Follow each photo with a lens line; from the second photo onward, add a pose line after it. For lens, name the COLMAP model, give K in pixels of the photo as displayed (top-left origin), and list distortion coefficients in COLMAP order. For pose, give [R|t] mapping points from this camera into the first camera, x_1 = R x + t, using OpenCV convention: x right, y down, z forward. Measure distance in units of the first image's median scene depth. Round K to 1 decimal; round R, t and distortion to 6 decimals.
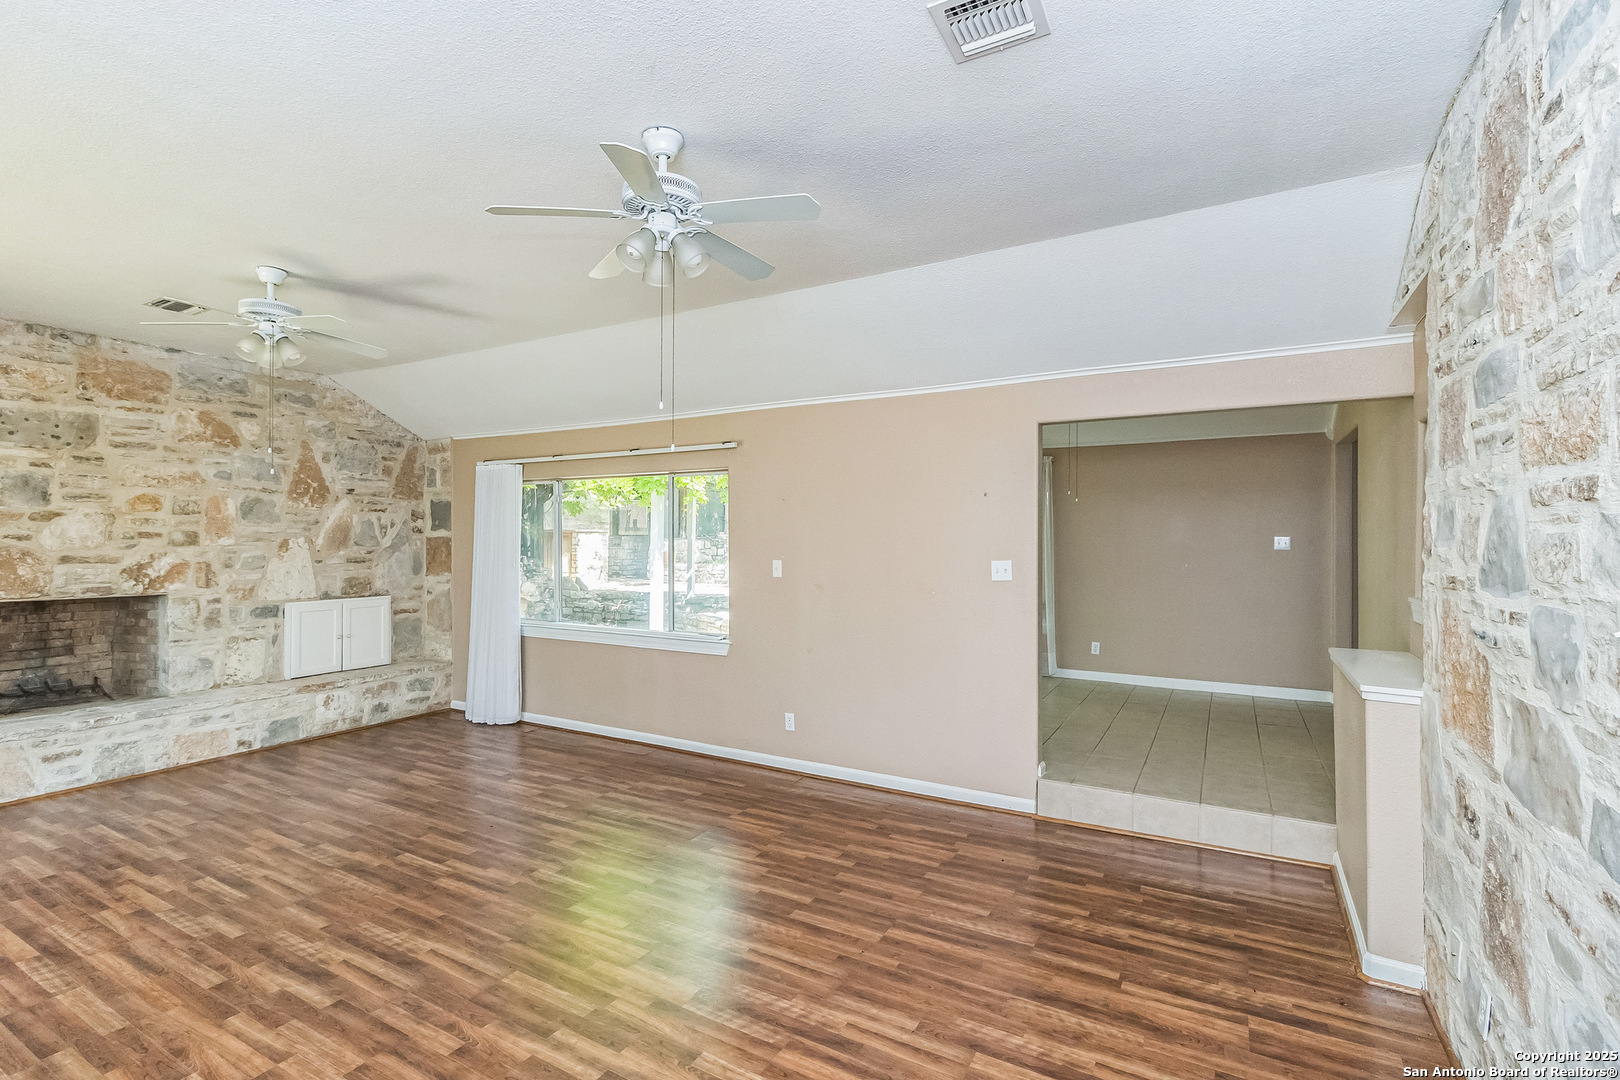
lens RADIAL K [[756.4, 0, 804.6], [0, 756.4, 539.9], [0, 0, 1]] dist [0.003835, -0.000655]
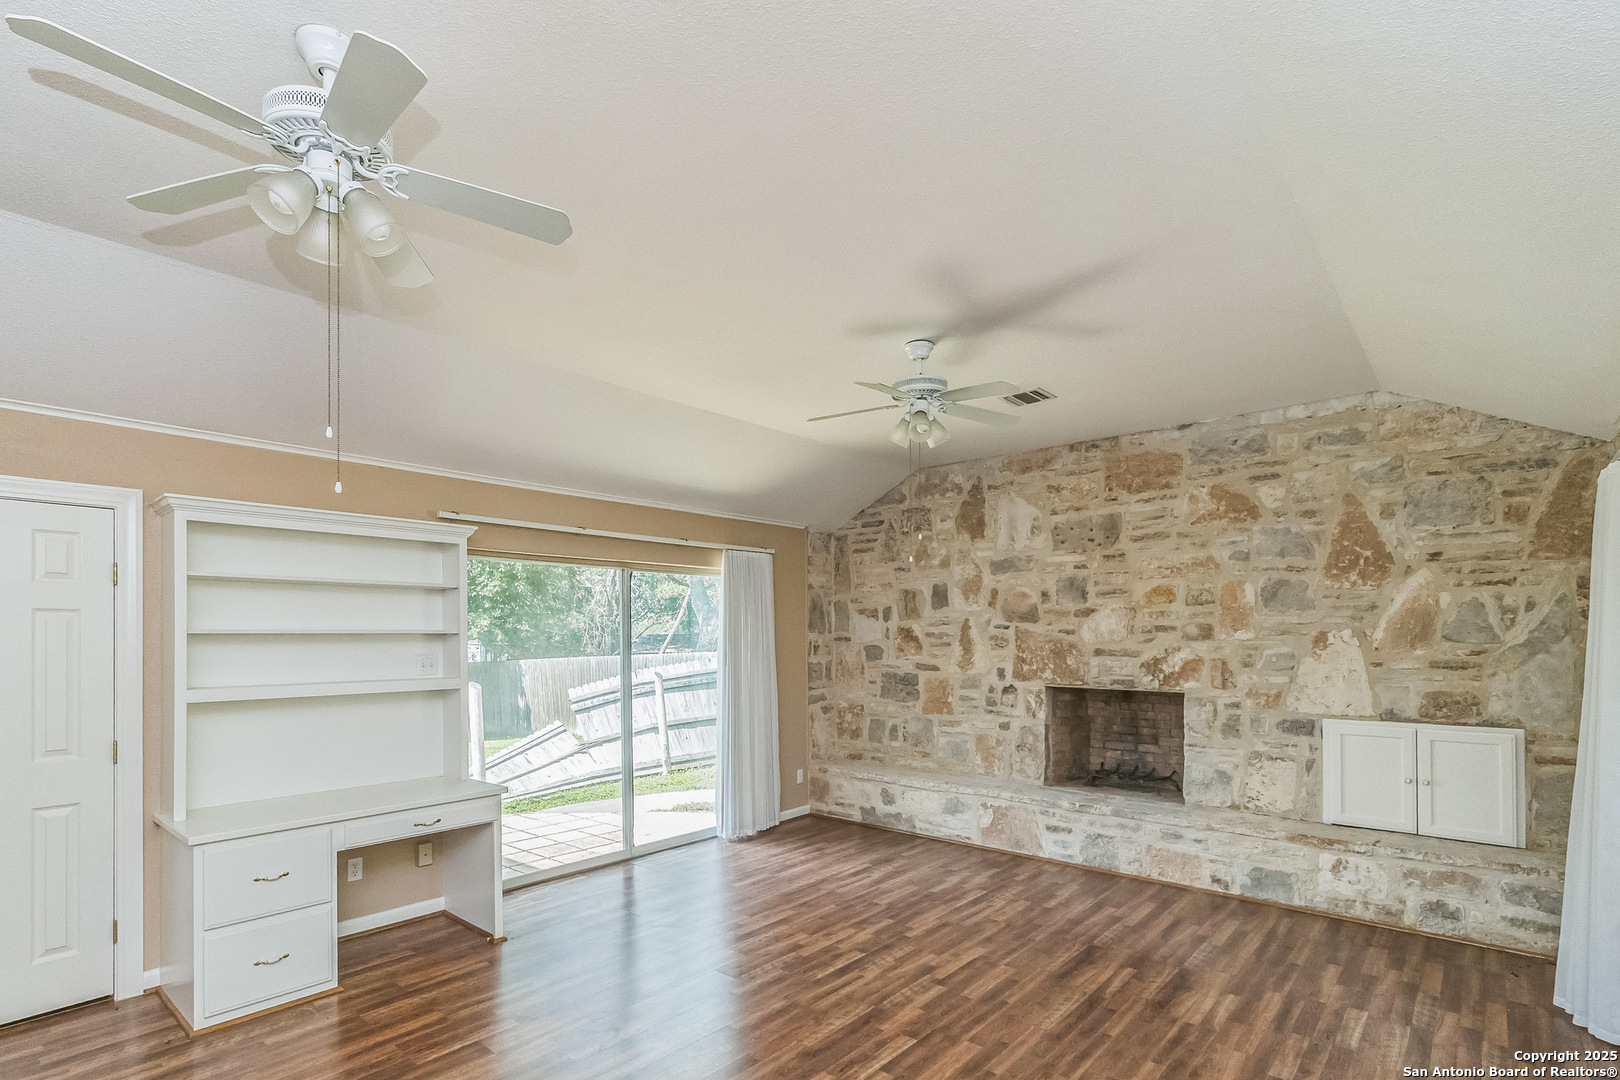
lens RADIAL K [[796.7, 0, 790.8], [0, 796.7, 625.6], [0, 0, 1]] dist [0.000218, 0.001272]
pose [[-0.210009, -0.016278, -0.977564, 0.219070], [-0.000290, 0.999862, -0.016587, 0.007017], [0.977699, -0.003199, -0.209985, 0.787142]]
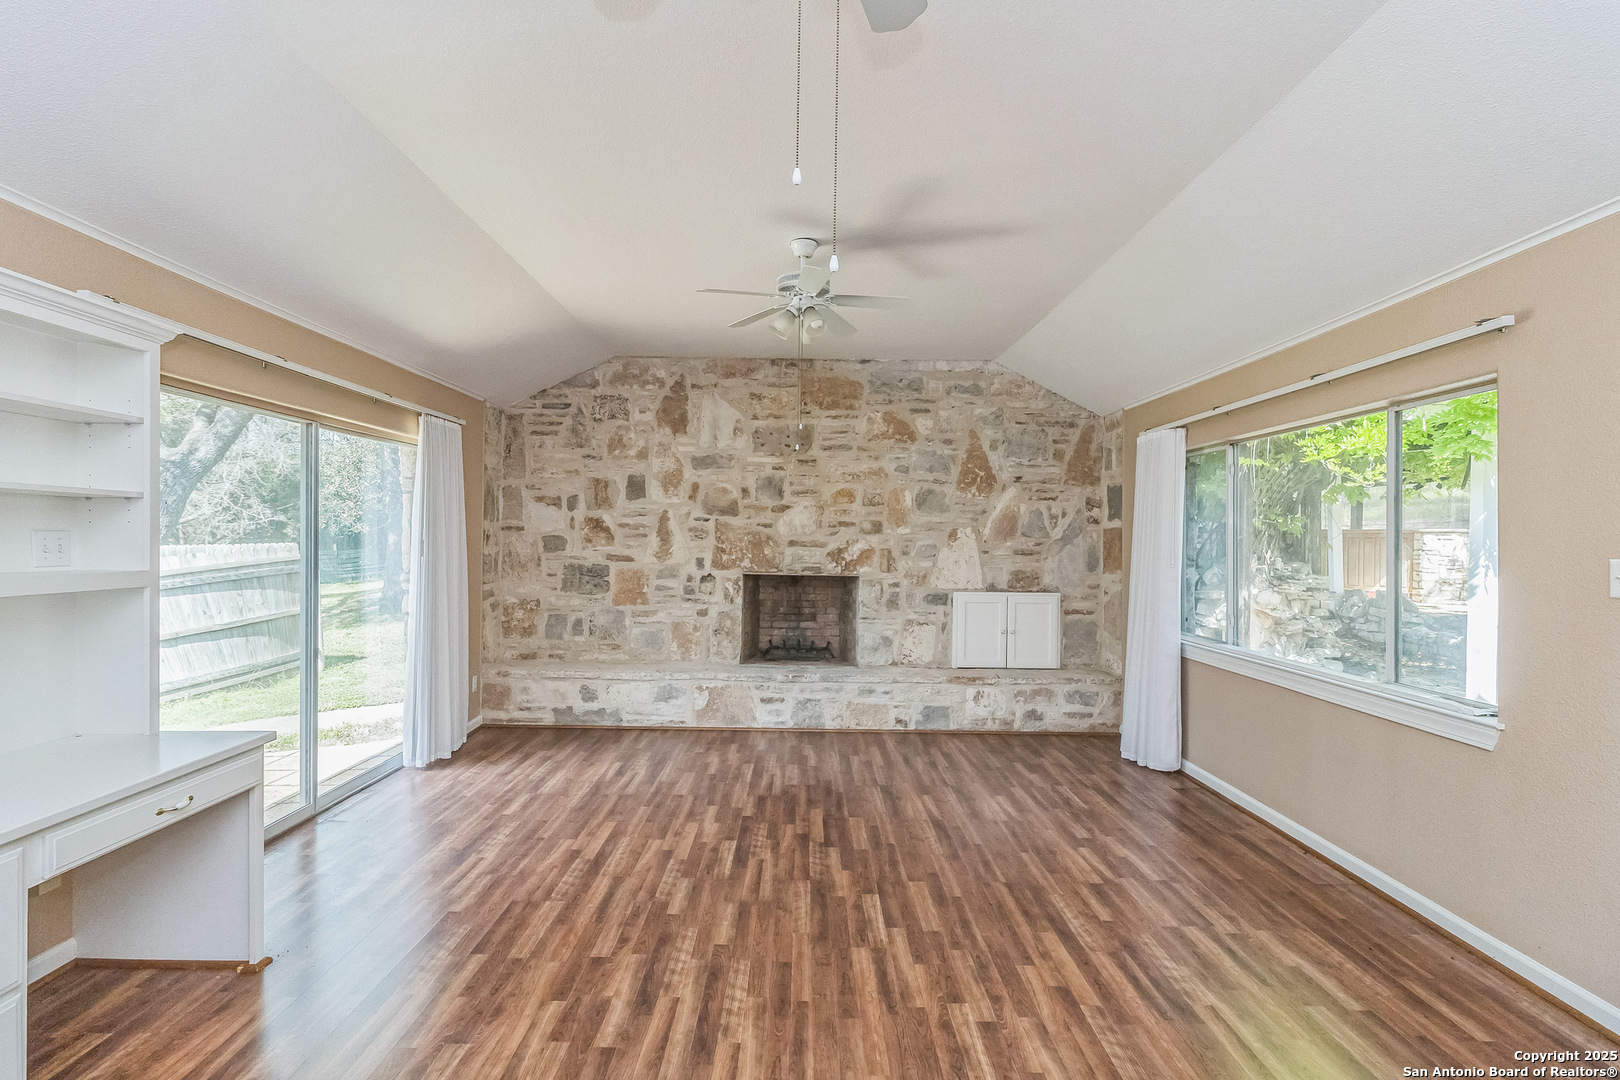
lens RADIAL K [[756.4, 0, 808.0], [0, 756.4, 533.8], [0, 0, 1]] dist [0.003835, -0.000655]
pose [[0.500151, -0.004769, -0.865925, 0.111618], [-0.013268, 0.999825, -0.013170, 0.025848], [0.865836, 0.018076, 0.500001, 0.389657]]
